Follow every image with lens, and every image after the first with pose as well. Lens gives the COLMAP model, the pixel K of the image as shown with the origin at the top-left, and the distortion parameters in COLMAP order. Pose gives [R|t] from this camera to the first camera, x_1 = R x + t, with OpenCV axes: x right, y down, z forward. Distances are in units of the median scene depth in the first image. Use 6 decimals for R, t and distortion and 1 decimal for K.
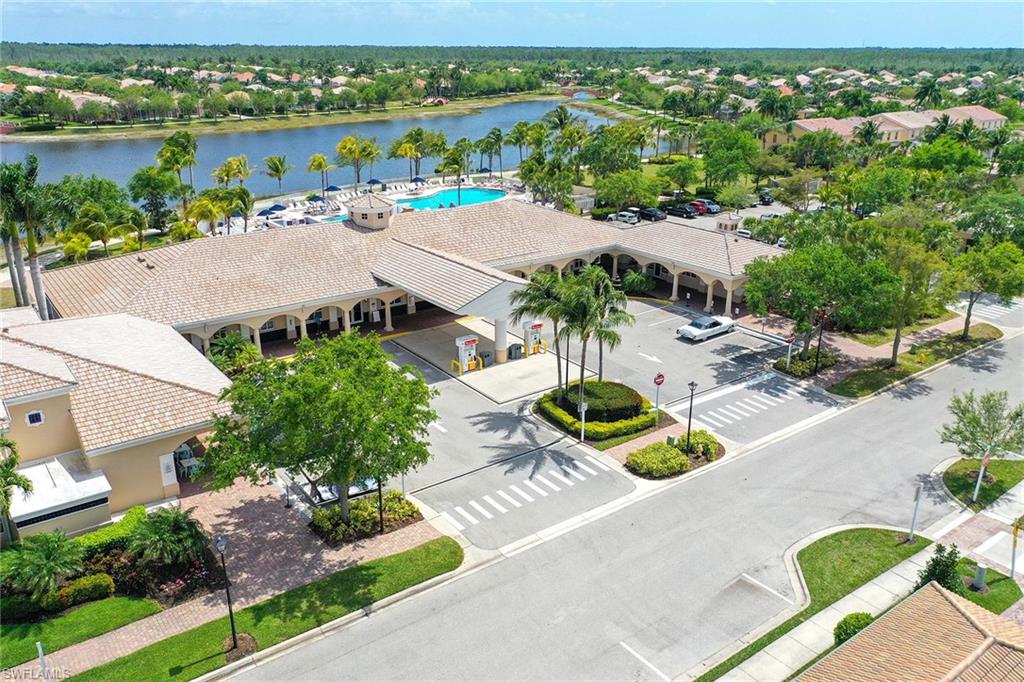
lens RADIAL K [[813.2, 0, 512.8], [0, 813.2, 335.5], [0, 0, 1]] dist [0.011794, -0.000438]
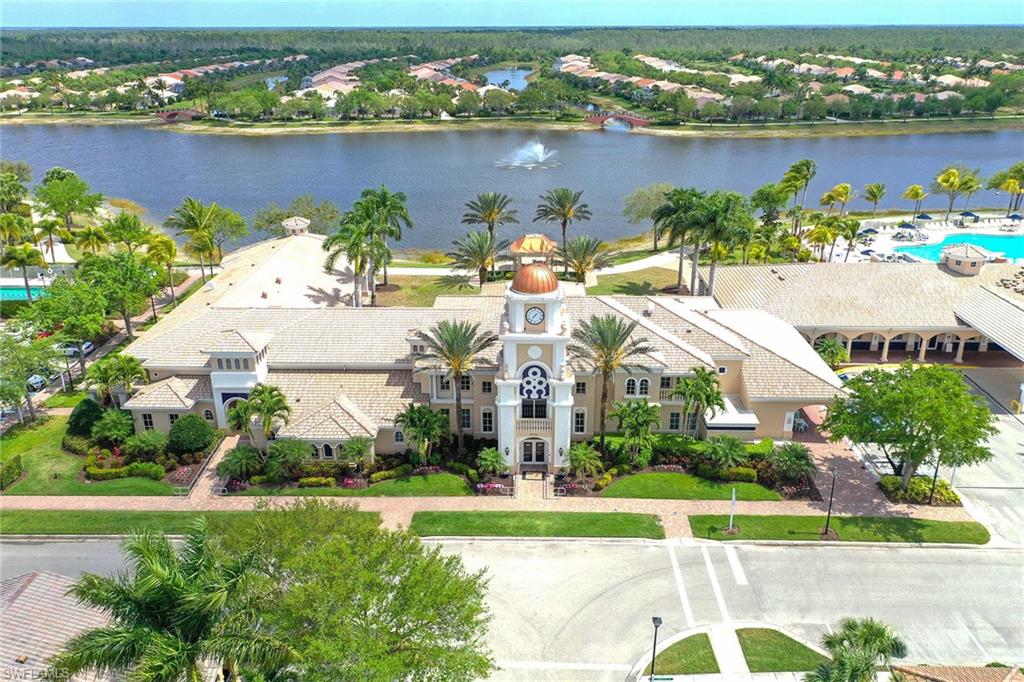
lens RADIAL K [[813.2, 0, 512.8], [0, 813.2, 335.5], [0, 0, 1]] dist [0.011794, -0.000438]
pose [[0.788331, 0.213656, -0.576962, 0.016139], [-0.201345, 0.975719, 0.086213, -0.015313], [0.581373, 0.048204, 0.812208, -0.361284]]
